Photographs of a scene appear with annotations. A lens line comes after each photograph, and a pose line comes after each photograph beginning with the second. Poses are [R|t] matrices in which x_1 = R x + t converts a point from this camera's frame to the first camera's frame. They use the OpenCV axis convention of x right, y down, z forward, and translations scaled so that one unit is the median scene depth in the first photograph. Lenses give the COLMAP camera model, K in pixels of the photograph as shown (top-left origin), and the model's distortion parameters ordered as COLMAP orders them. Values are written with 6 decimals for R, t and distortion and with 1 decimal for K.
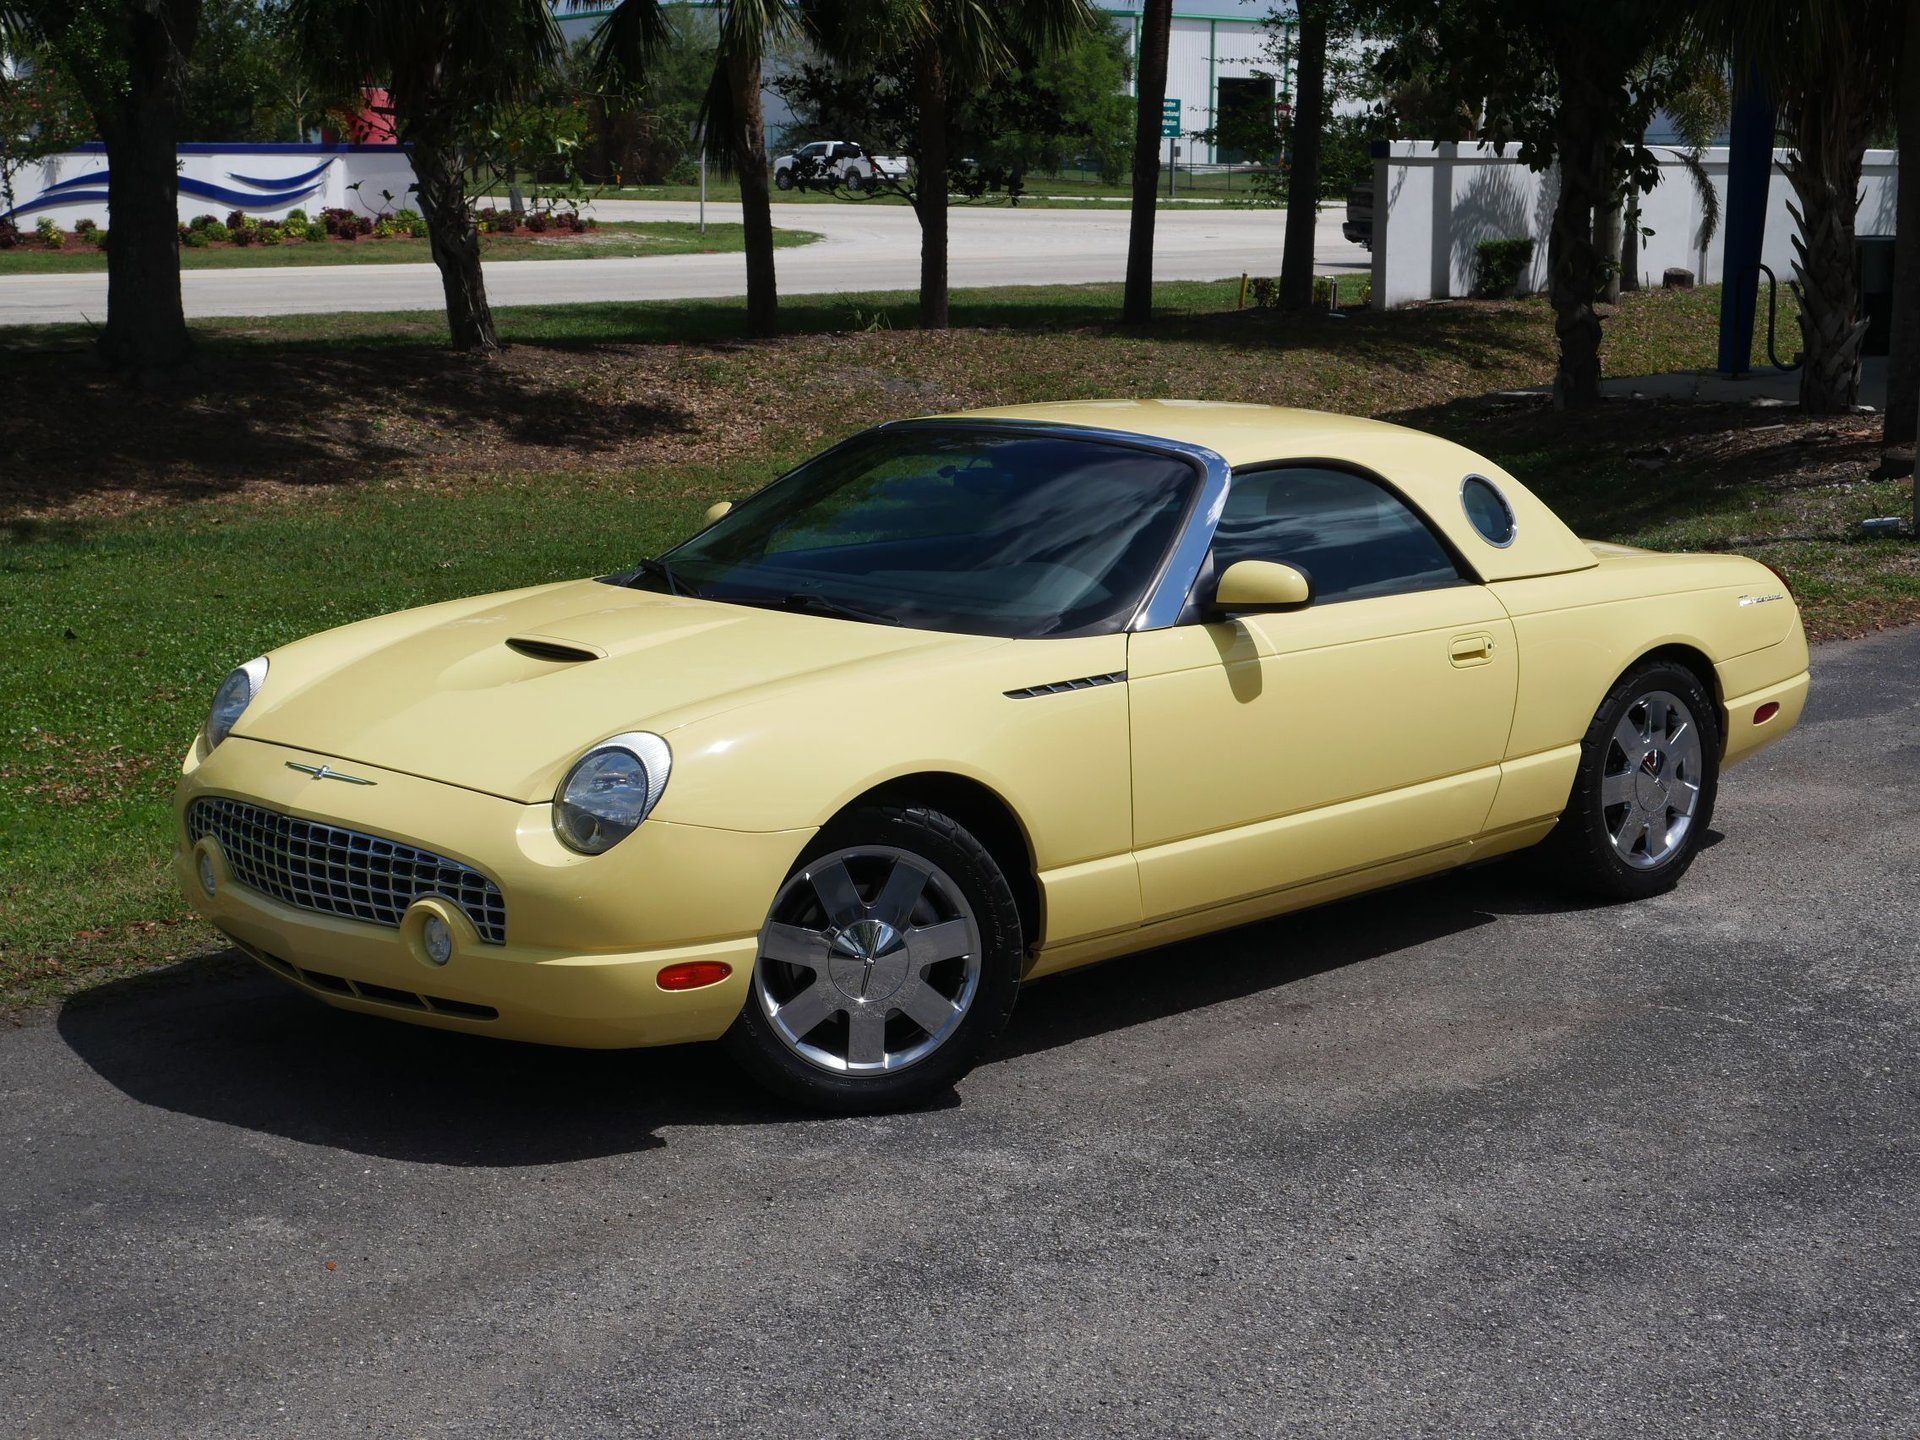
lens RADIAL K [[3155.3, 0, 898.0], [0, 3155.3, 748.4], [0, 0, 1]] dist [-0.009943, 0.000000]
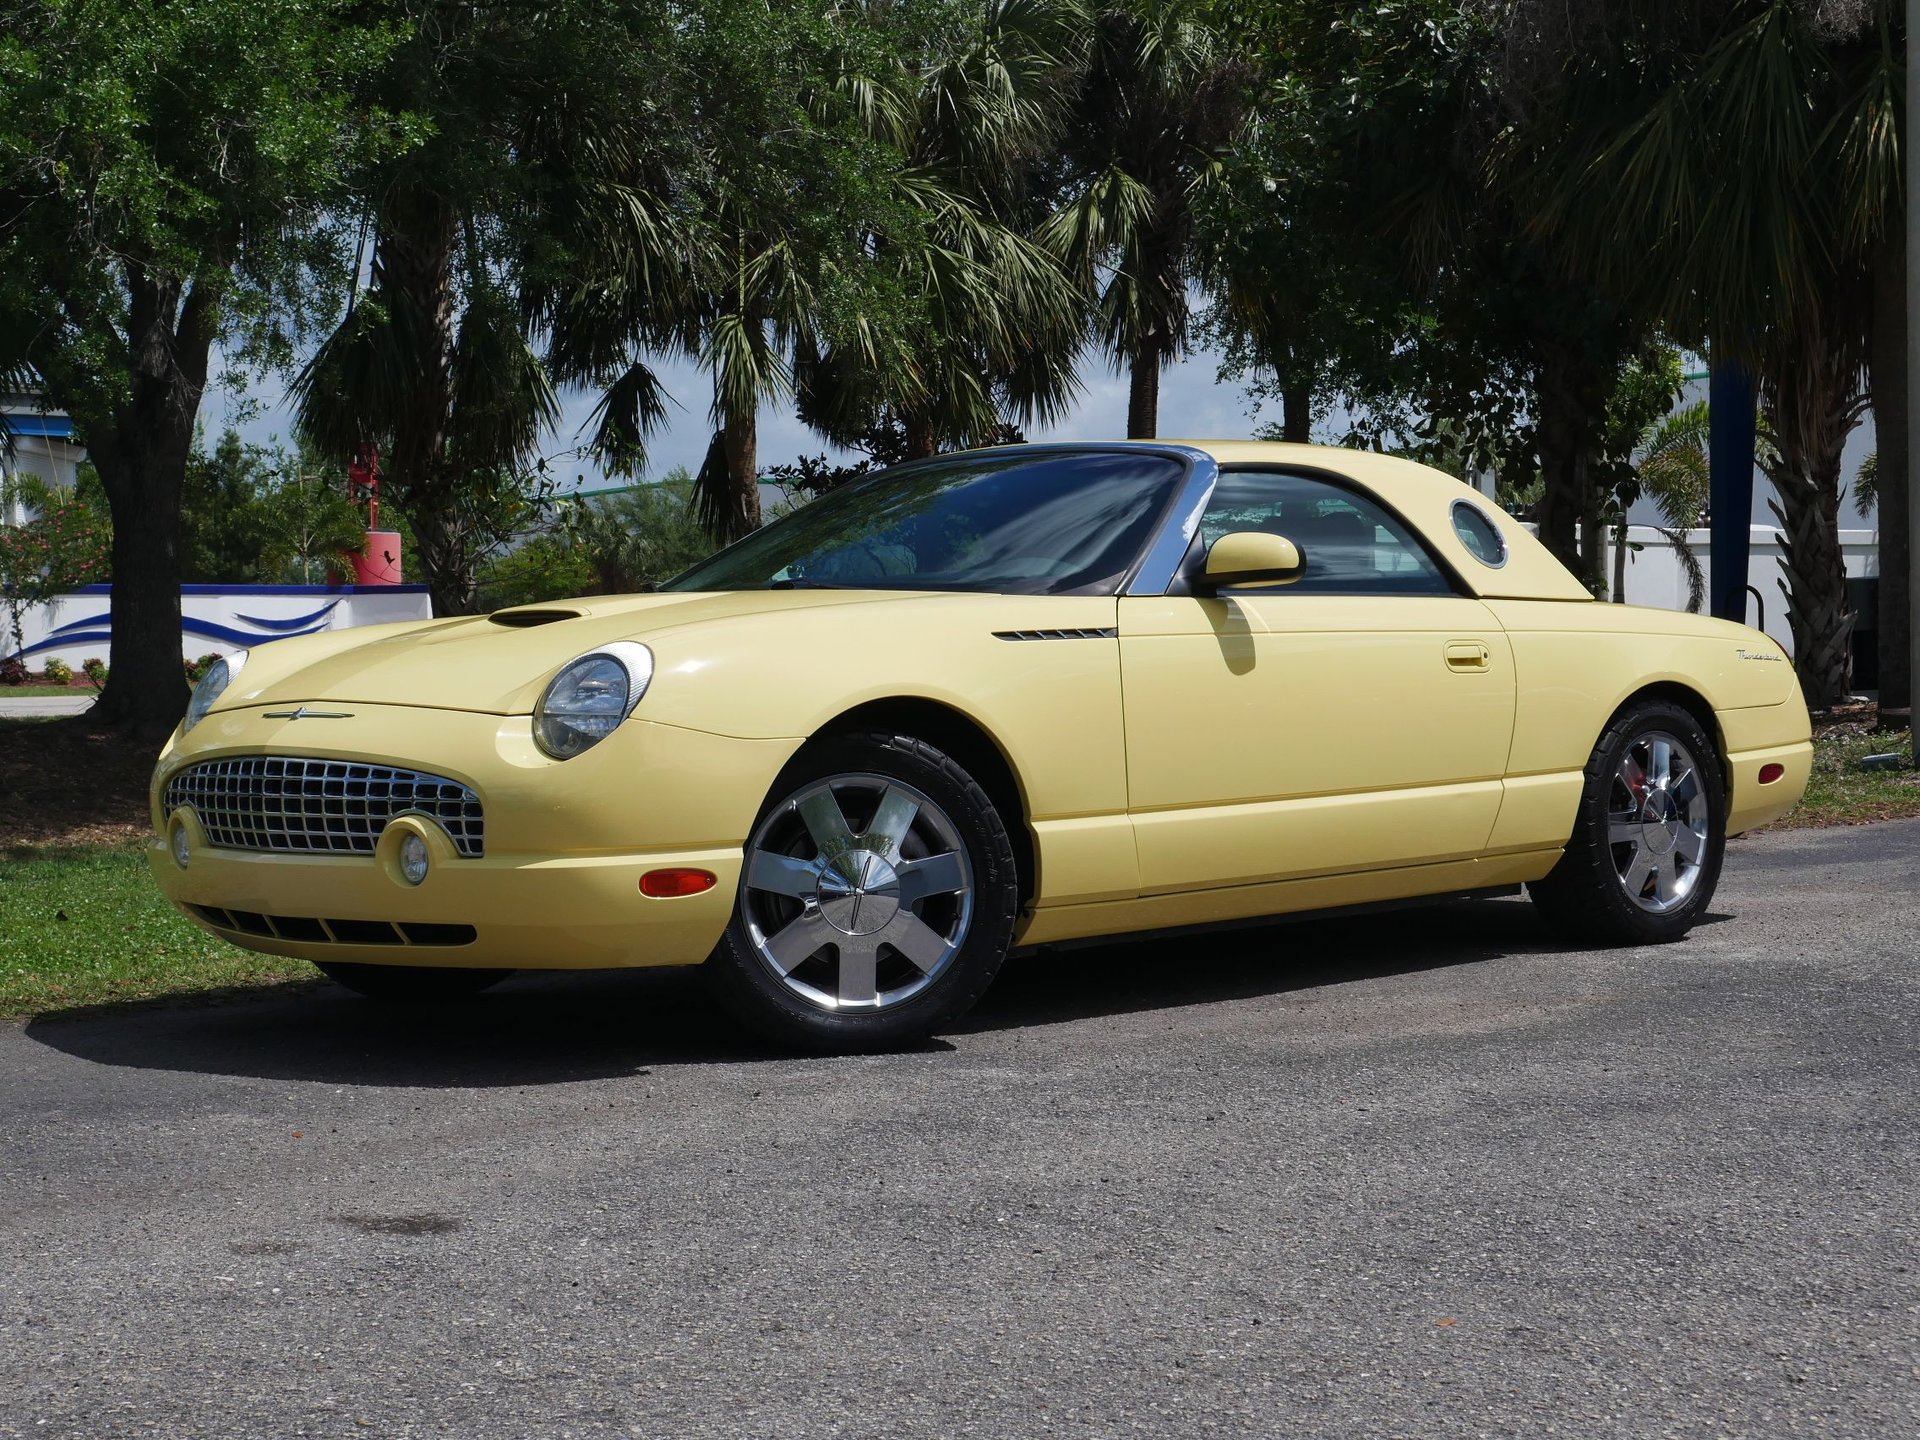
lens RADIAL K [[3155.3, 0, 899.4], [0, 3155.3, 768.6], [0, 0, 1]] dist [-0.009943, 0.000000]
pose [[0.999866, -0.016394, 0.000212, 0.003127], [0.016252, 0.989360, -0.144577, 0.141817], [0.002161, 0.144561, 0.989494, 0.027138]]
